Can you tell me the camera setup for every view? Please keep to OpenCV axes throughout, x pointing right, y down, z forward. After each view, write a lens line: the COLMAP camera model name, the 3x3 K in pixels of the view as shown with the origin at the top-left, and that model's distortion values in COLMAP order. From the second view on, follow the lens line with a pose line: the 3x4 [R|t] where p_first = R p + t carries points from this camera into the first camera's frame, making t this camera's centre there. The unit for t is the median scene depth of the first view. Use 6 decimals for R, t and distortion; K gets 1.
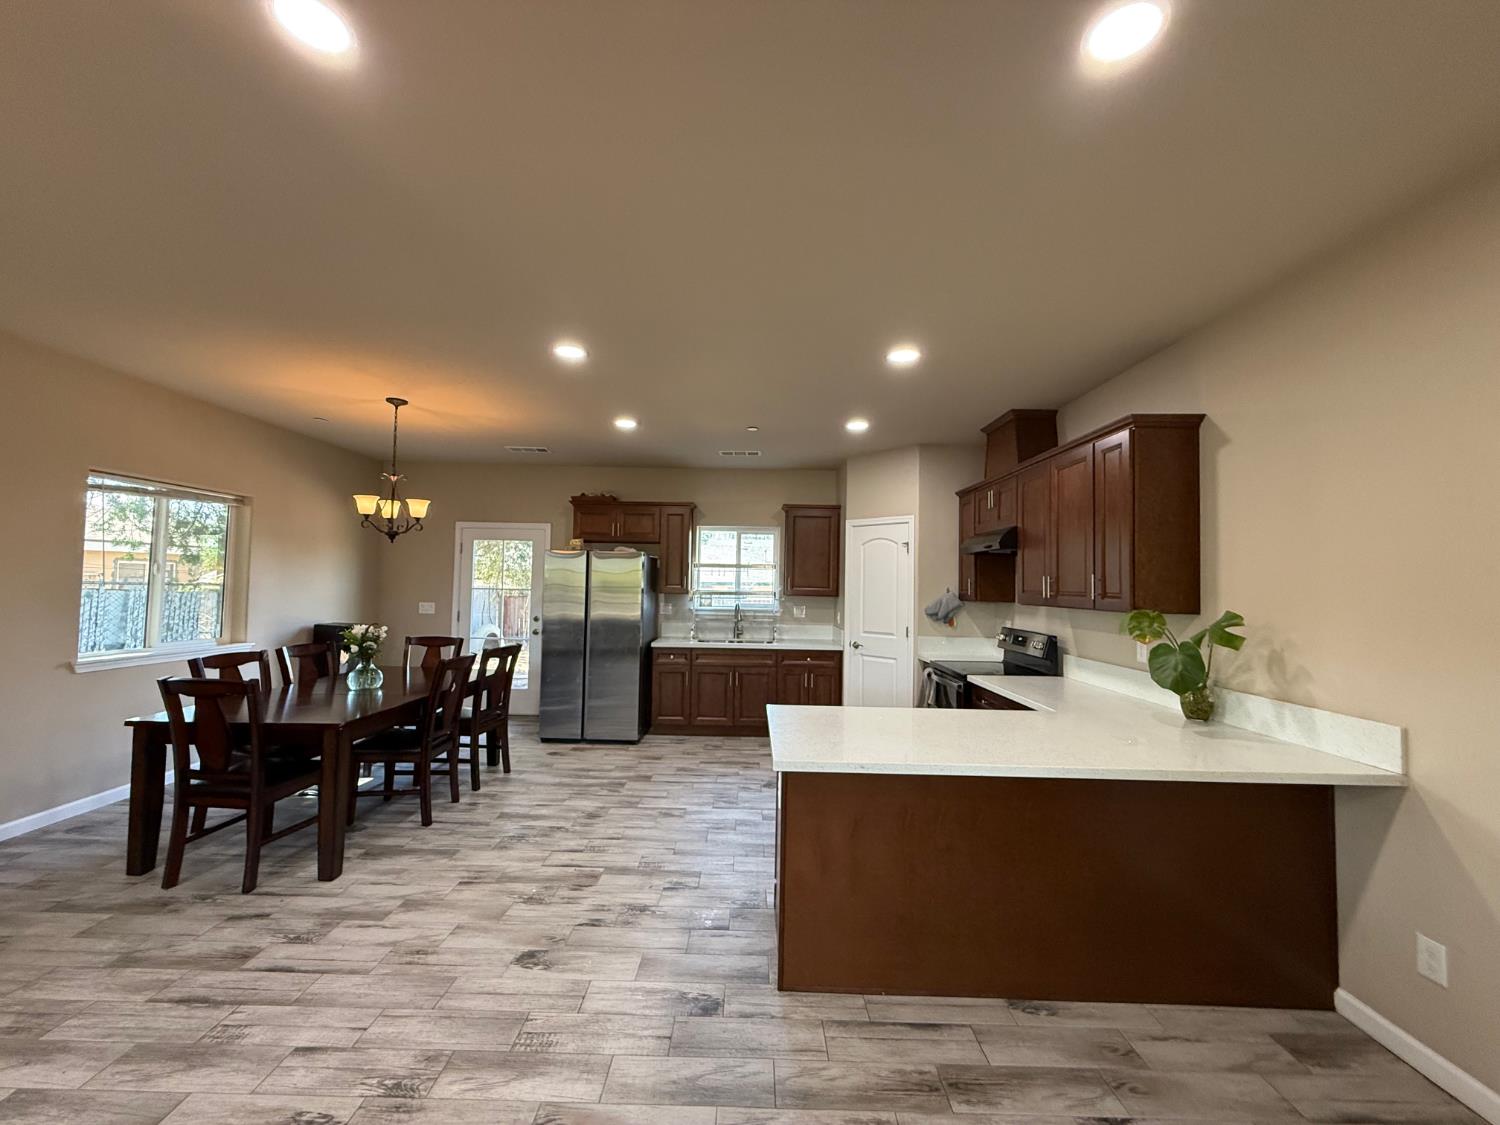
lens RADIAL K [[599.3, 0, 744.9], [0, 599.3, 561.8], [0, 0, 1]] dist [-0.000296, 0.000405]
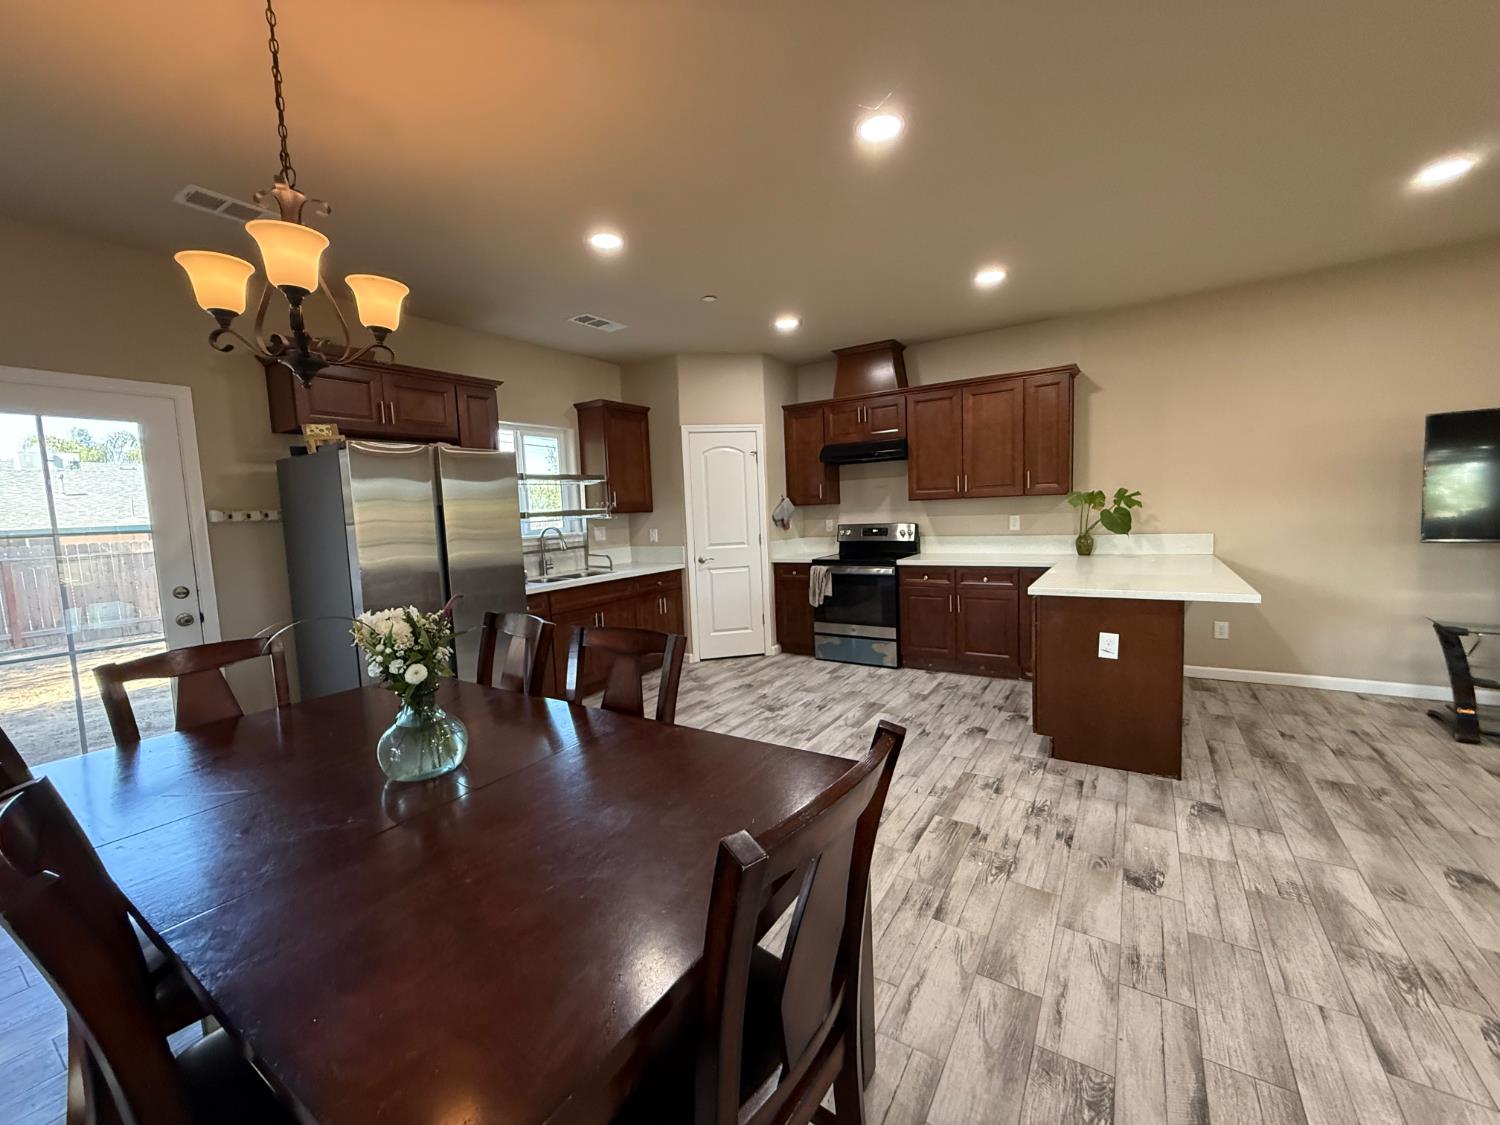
lens RADIAL K [[599.3, 0, 744.9], [0, 599.3, 561.8], [0, 0, 1]] dist [-0.000296, 0.000405]
pose [[0.536948, -0.115681, 0.835646, -0.806091], [0.019138, 0.991969, 0.125024, 0.034396], [-0.843398, -0.051139, 0.534850, 0.610888]]
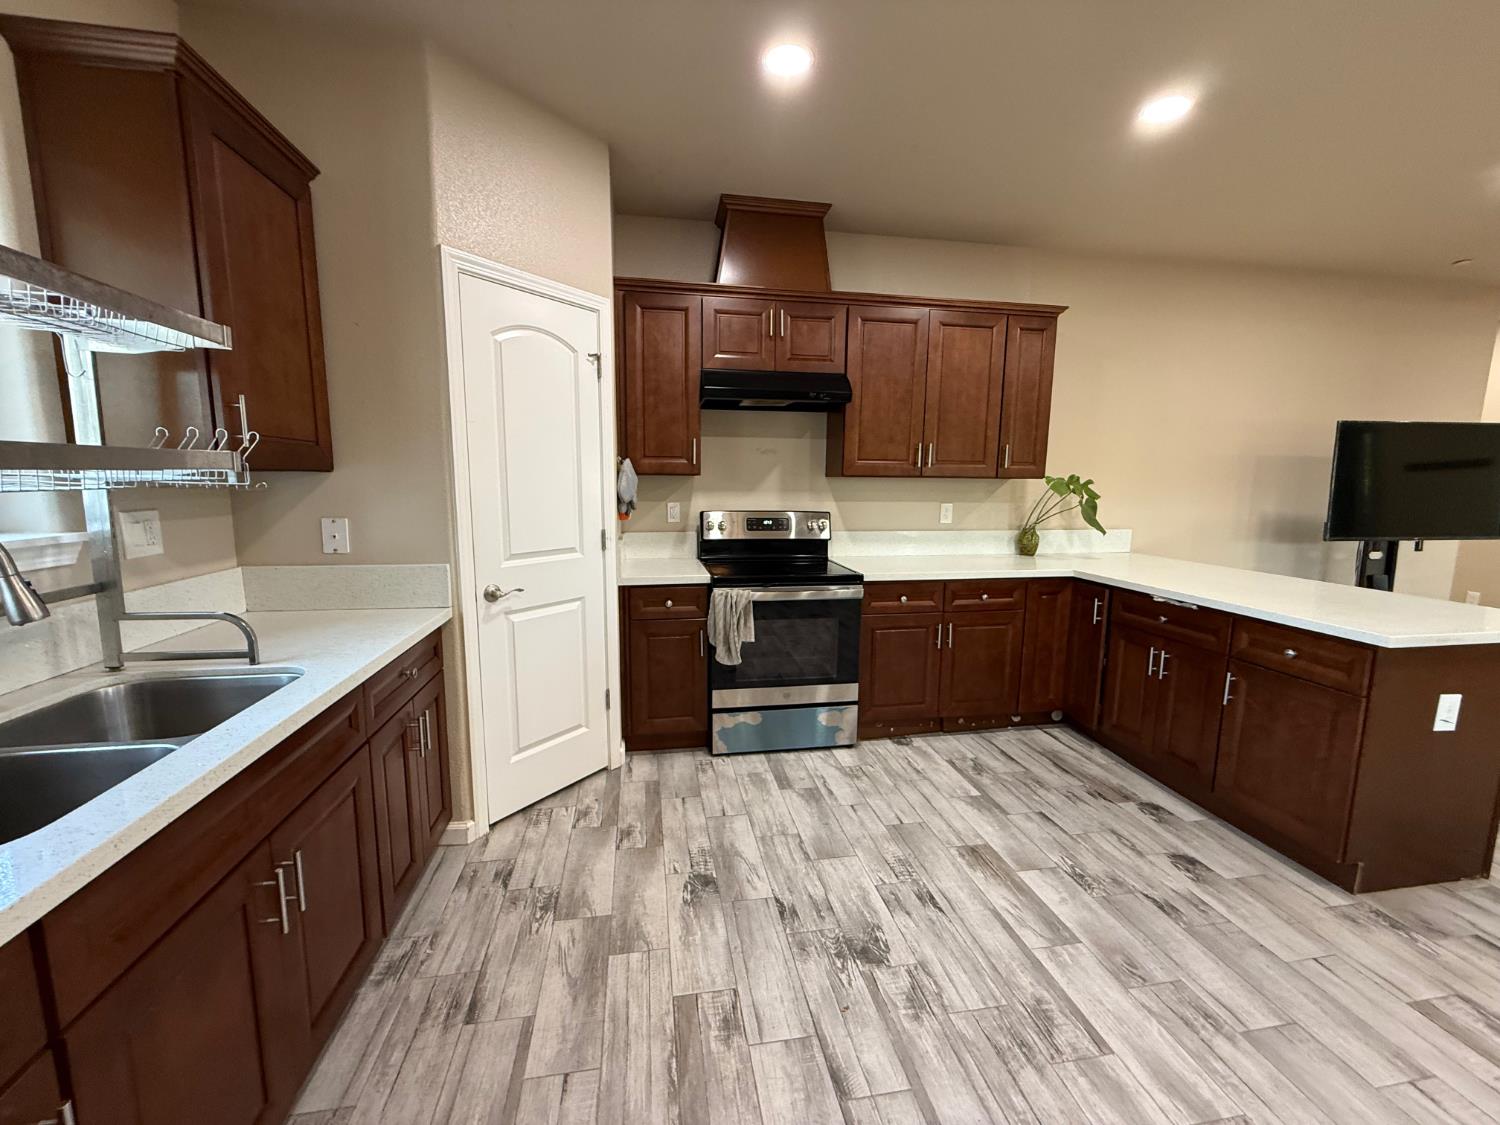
lens RADIAL K [[599.3, 0, 744.9], [0, 599.3, 561.8], [0, 0, 1]] dist [-0.000296, 0.000405]
pose [[-0.178012, -0.156459, 0.971510, -0.318373], [-0.050714, 0.987426, 0.149729, 0.071006], [-0.982721, -0.022615, -0.183709, 1.279660]]
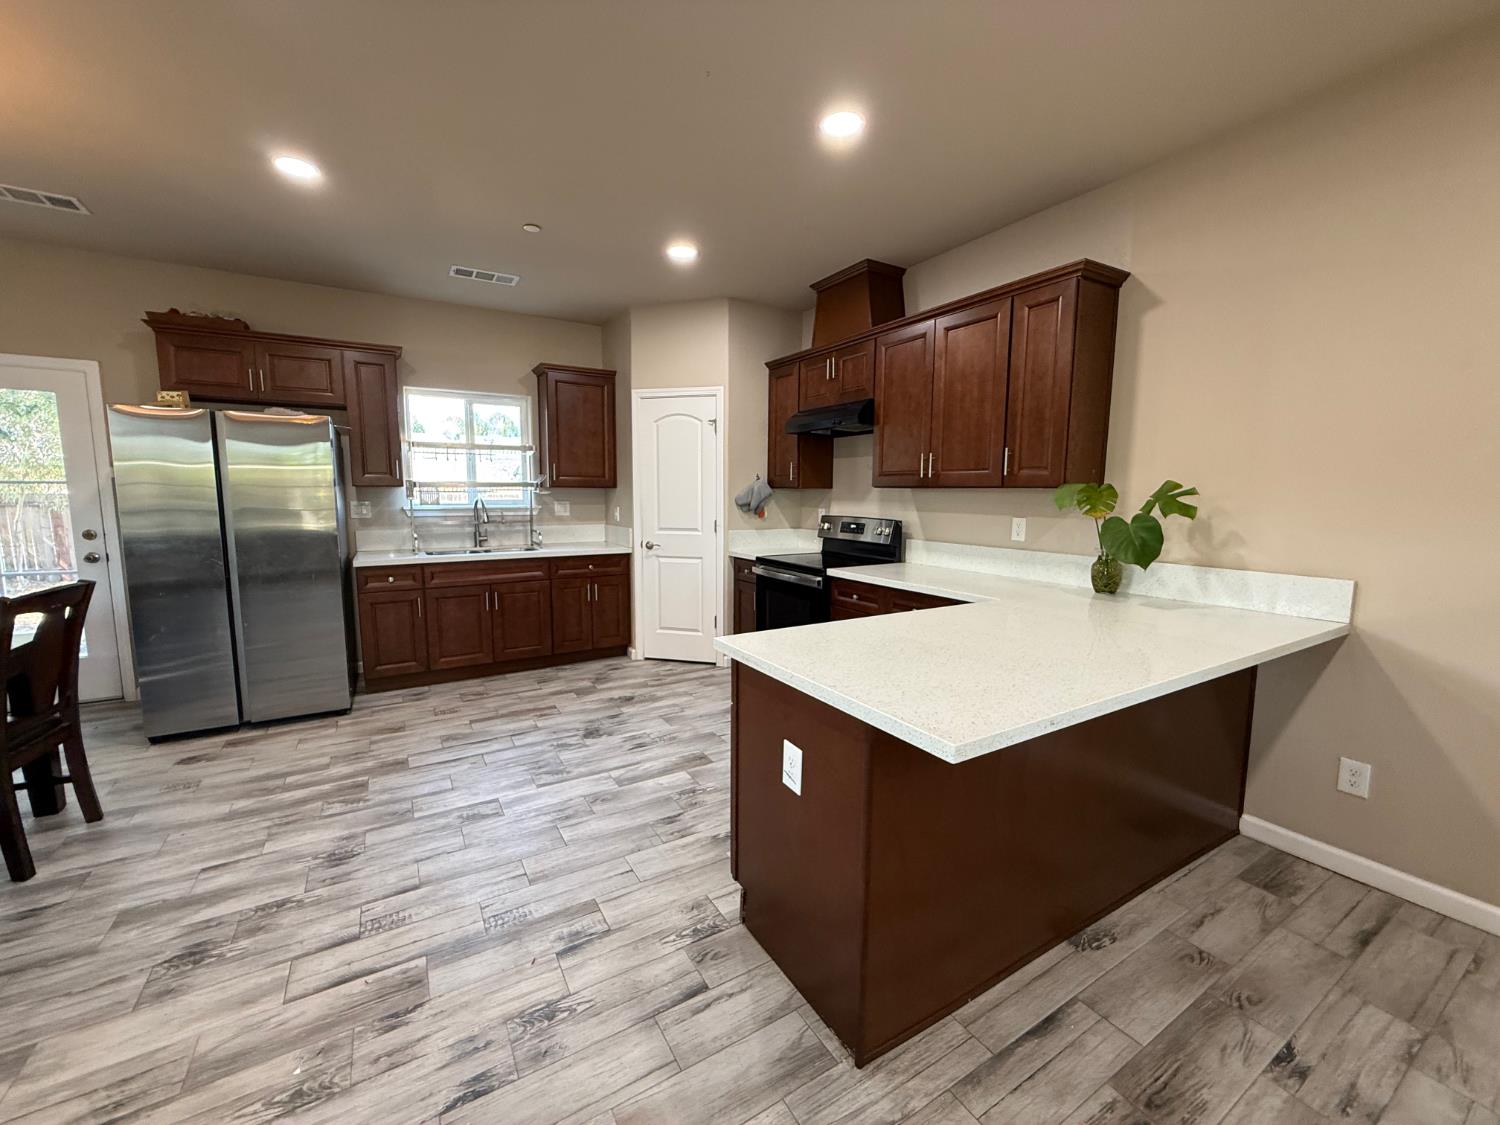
lens RADIAL K [[599.3, 0, 744.9], [0, 599.3, 561.8], [0, 0, 1]] dist [-0.000296, 0.000405]
pose [[0.853011, -0.075214, 0.516445, -0.185743], [-0.009467, 0.987168, 0.159405, 0.039393], [-0.521807, -0.140864, 0.841353, 0.323550]]
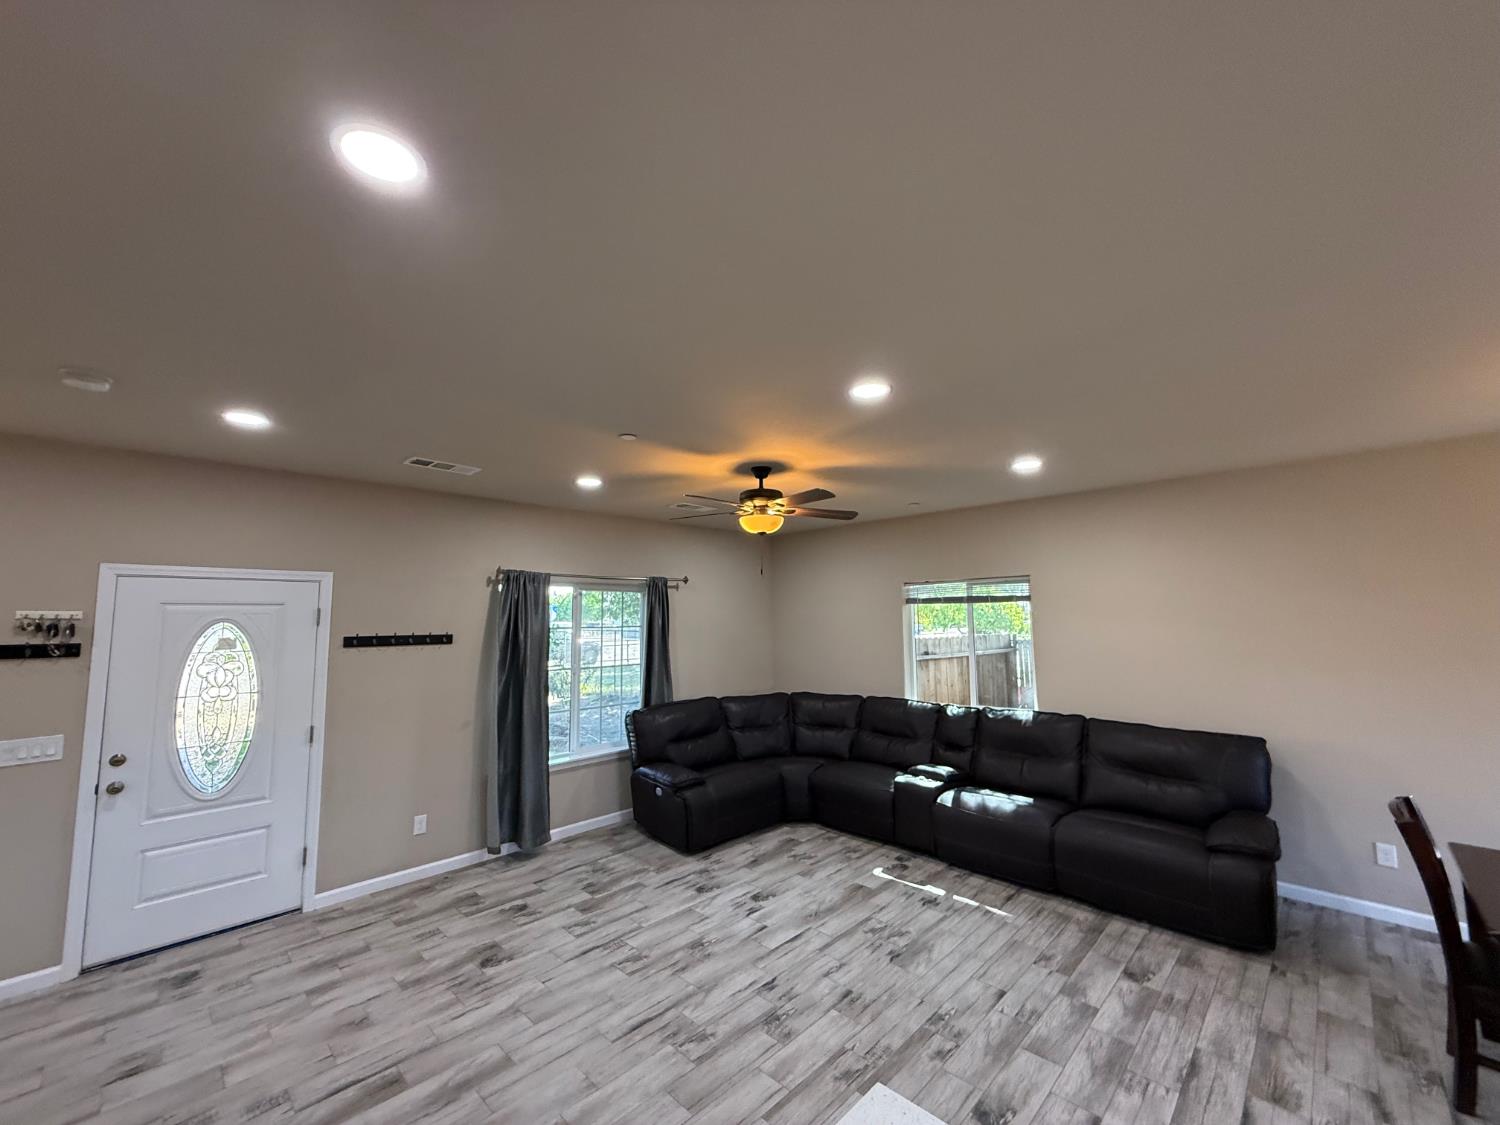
lens RADIAL K [[599.3, 0, 744.9], [0, 599.3, 561.8], [0, 0, 1]] dist [-0.000296, 0.000405]
pose [[-0.695805, -0.080298, -0.713728, 0.285184], [0.024645, 0.990476, -0.135459, -0.043264], [0.717807, -0.111843, -0.687200, 0.660250]]
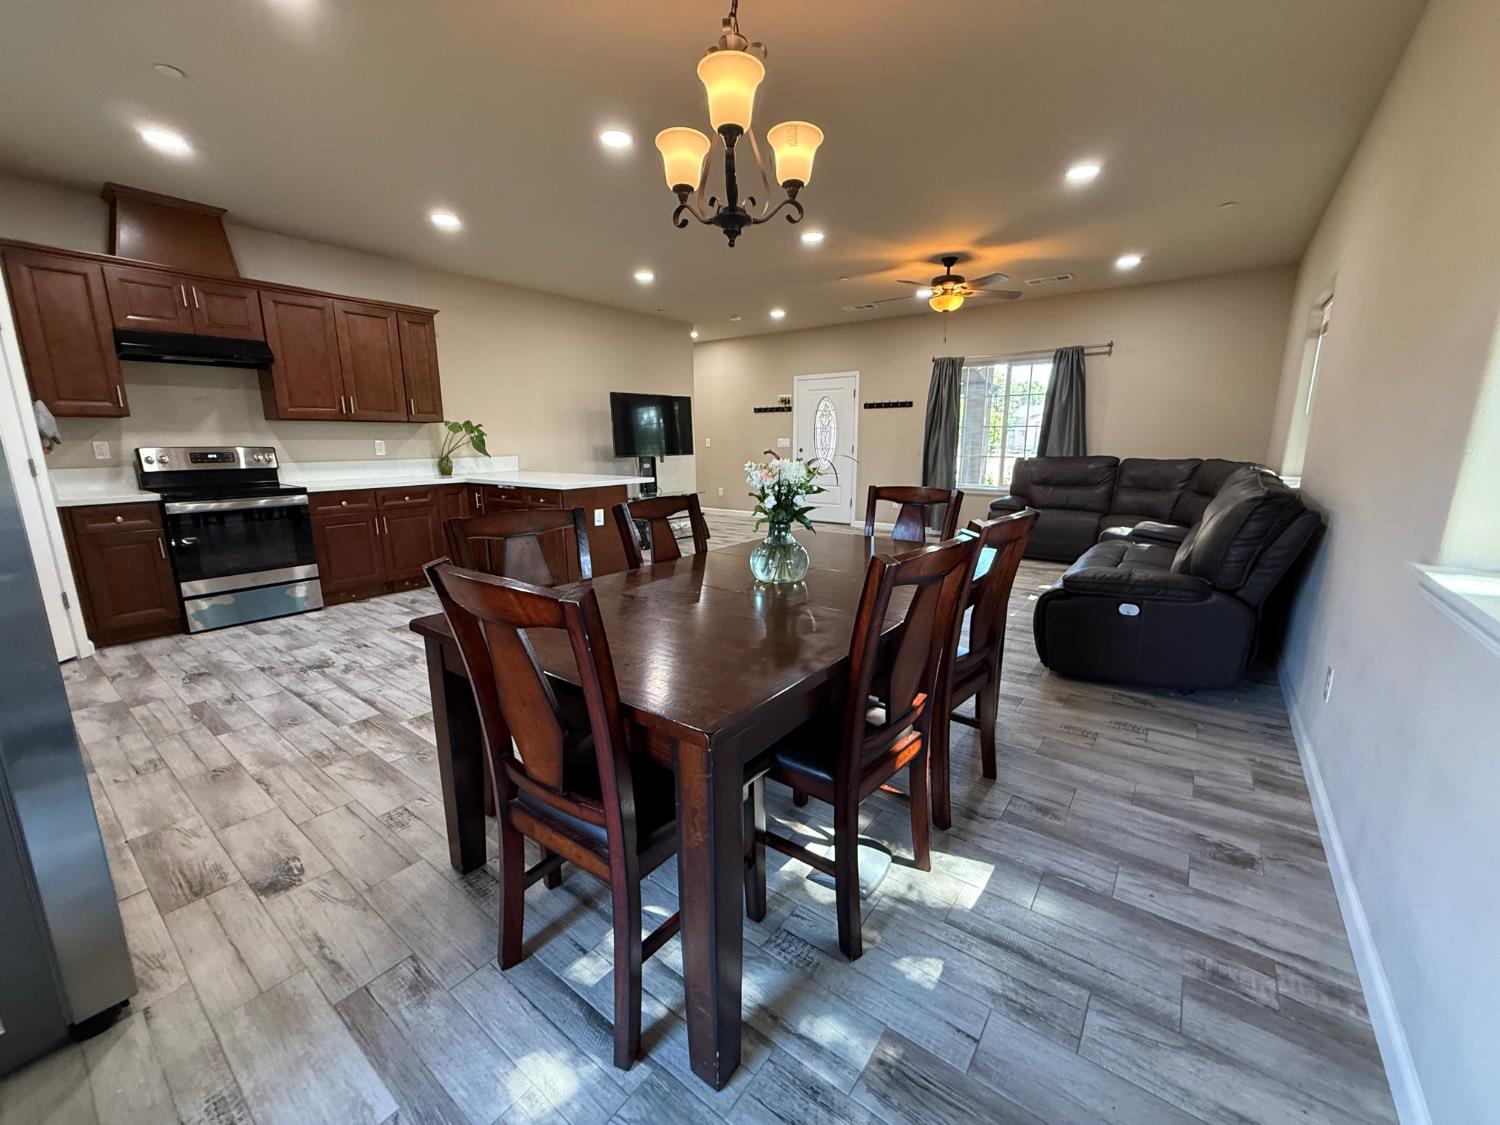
lens RADIAL K [[599.3, 0, 744.9], [0, 599.3, 561.8], [0, 0, 1]] dist [-0.000296, 0.000405]
pose [[-0.800650, -0.136129, 0.583463, -0.889071], [-0.034518, 0.982709, 0.181912, 0.099074], [-0.598137, 0.125508, -0.791504, 1.392555]]
